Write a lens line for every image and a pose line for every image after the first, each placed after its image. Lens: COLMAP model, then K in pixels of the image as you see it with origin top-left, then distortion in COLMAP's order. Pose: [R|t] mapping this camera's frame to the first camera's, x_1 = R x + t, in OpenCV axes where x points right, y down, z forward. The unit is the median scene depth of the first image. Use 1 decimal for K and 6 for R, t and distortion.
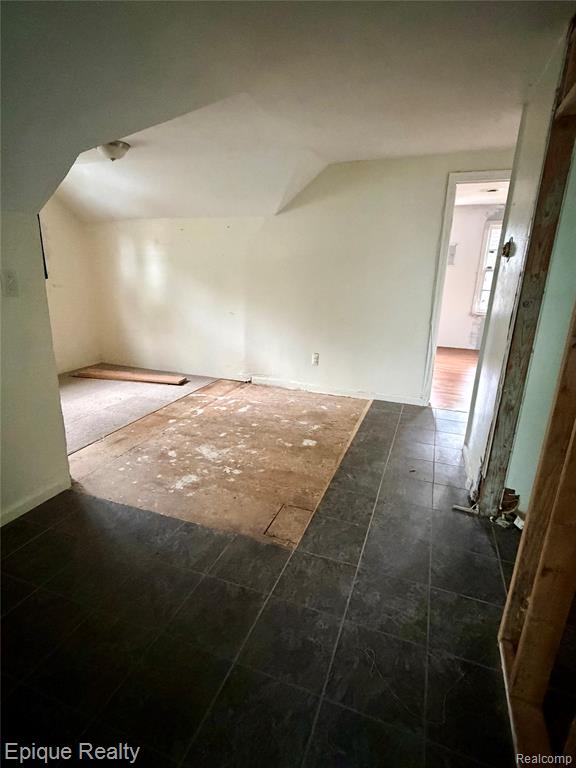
lens RADIAL K [[393.6, 0, 285.5], [0, 393.6, 383.6], [0, 0, 1]] dist [-0.001892, -0.000075]
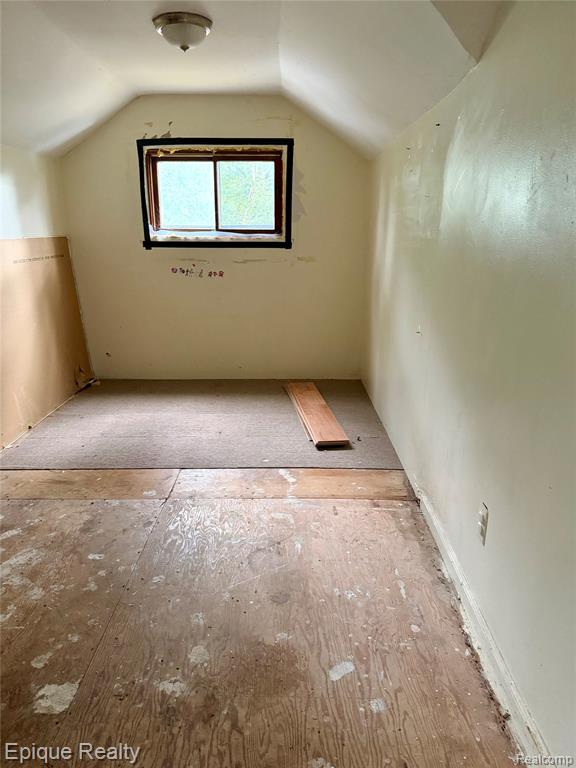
lens RADIAL K [[548.9, 0, 287.3], [0, 548.9, 386.5], [0, 0, 1]] dist [-0.006023, -0.004212]
pose [[0.340073, 0.243685, -0.908277, 0.469784], [-0.255923, 0.953371, 0.159962, -0.233776], [0.904905, 0.178051, 0.386581, 0.850693]]
